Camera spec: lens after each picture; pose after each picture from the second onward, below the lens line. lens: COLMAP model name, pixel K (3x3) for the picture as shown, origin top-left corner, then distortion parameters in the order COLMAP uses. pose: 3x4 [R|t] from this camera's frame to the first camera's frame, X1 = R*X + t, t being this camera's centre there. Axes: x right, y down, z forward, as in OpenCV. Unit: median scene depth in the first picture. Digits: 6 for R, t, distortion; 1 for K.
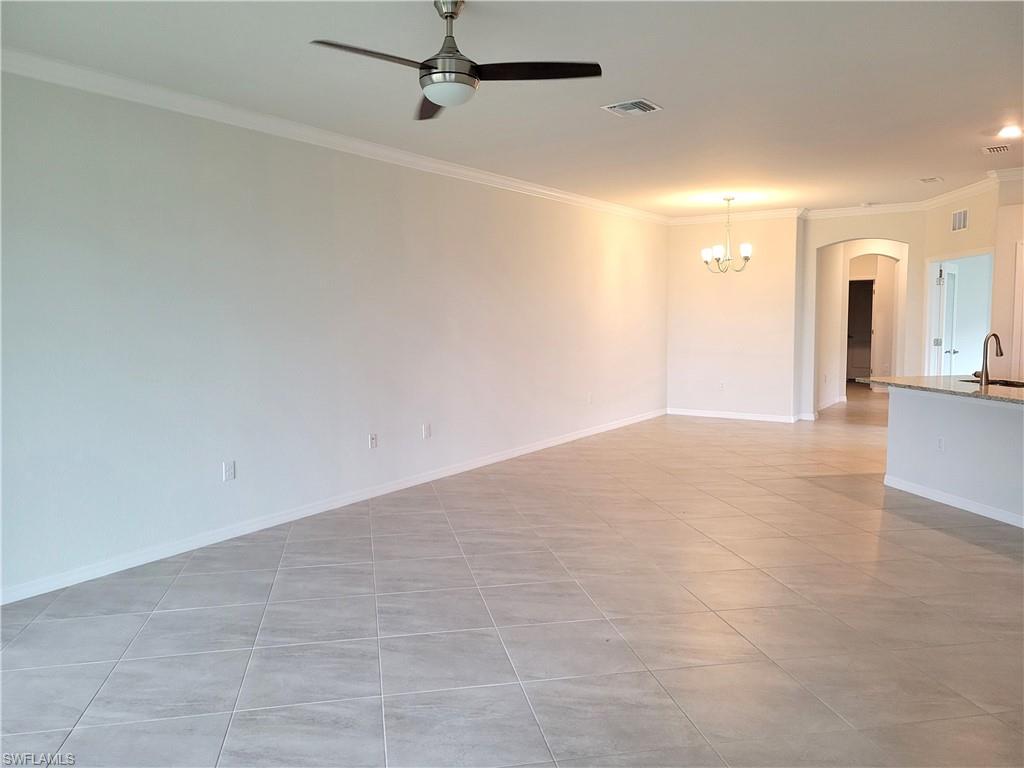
lens RADIAL K [[774.1, 0, 483.5], [0, 774.1, 377.3], [0, 0, 1]] dist [0.047136, -0.012226]
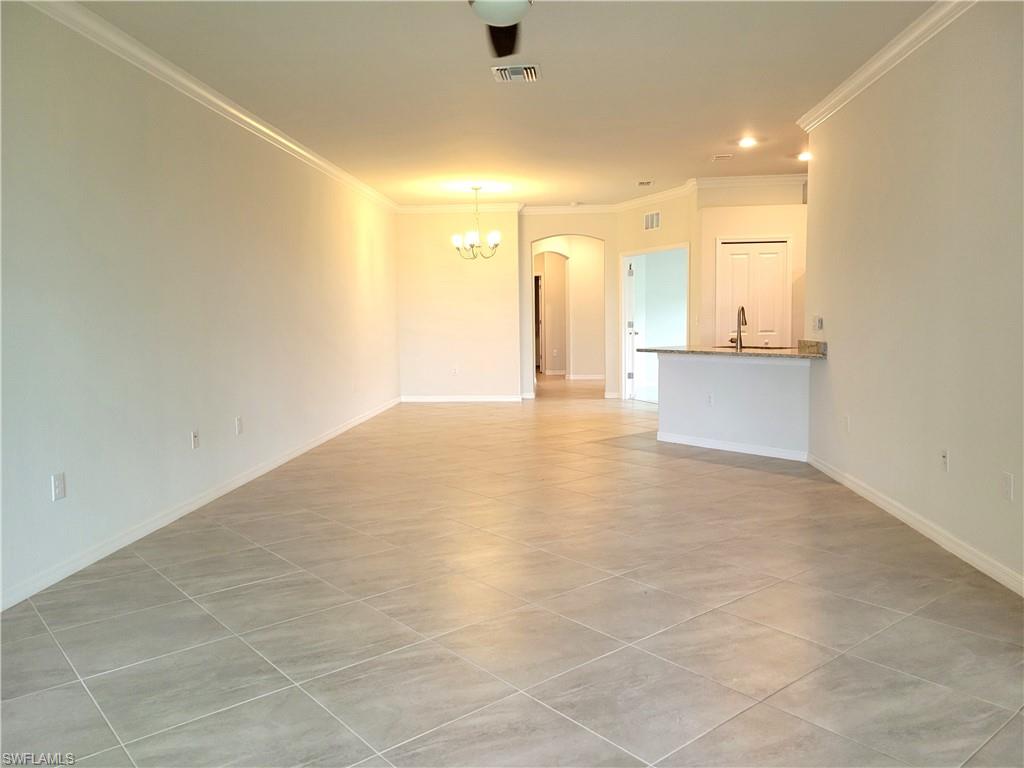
lens RADIAL K [[774.1, 0, 509.4], [0, 774.1, 380.6], [0, 0, 1]] dist [0.047136, -0.012226]
pose [[0.870862, -0.048016, 0.489176, -0.228126], [0.047399, 0.998783, 0.013656, 0.021877], [-0.489236, 0.011293, 0.872078, 0.104454]]
